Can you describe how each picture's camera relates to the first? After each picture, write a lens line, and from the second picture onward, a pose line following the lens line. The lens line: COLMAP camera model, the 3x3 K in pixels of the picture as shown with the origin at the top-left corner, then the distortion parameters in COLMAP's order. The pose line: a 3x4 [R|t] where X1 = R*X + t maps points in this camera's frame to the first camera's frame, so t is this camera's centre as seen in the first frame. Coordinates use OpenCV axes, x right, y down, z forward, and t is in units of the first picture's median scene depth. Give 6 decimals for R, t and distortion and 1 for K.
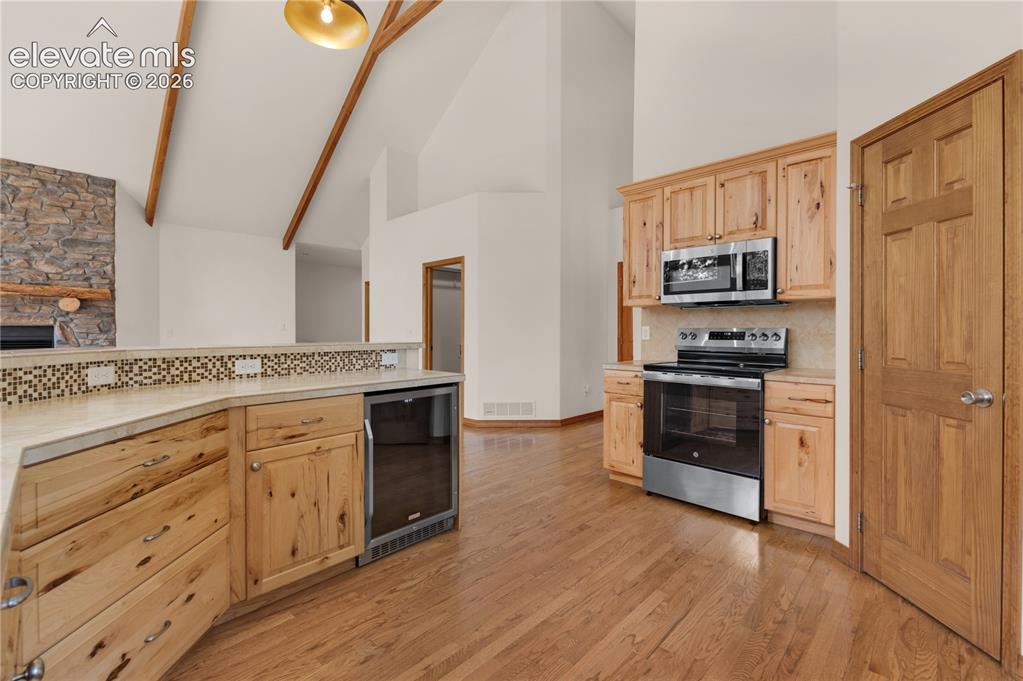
lens RADIAL K [[440.1, 0, 526.9], [0, 440.1, 333.8], [0, 0, 1]] dist [-0.000873, -0.007379]
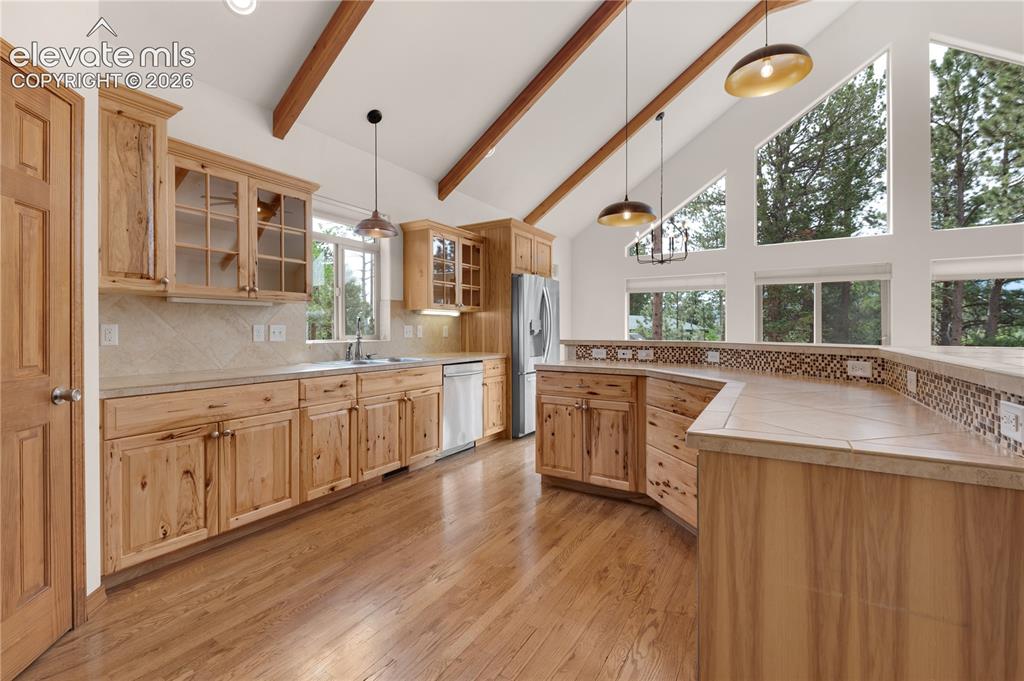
lens RADIAL K [[440.5, 0, 516.6], [0, 440.5, 331.9], [0, 0, 1]] dist [-0.000873, -0.007379]
pose [[-0.981609, 0.003545, -0.190871, 0.053895], [0.001224, 0.999924, 0.012276, -0.006480], [0.190900, 0.011817, -0.981538, 0.718121]]
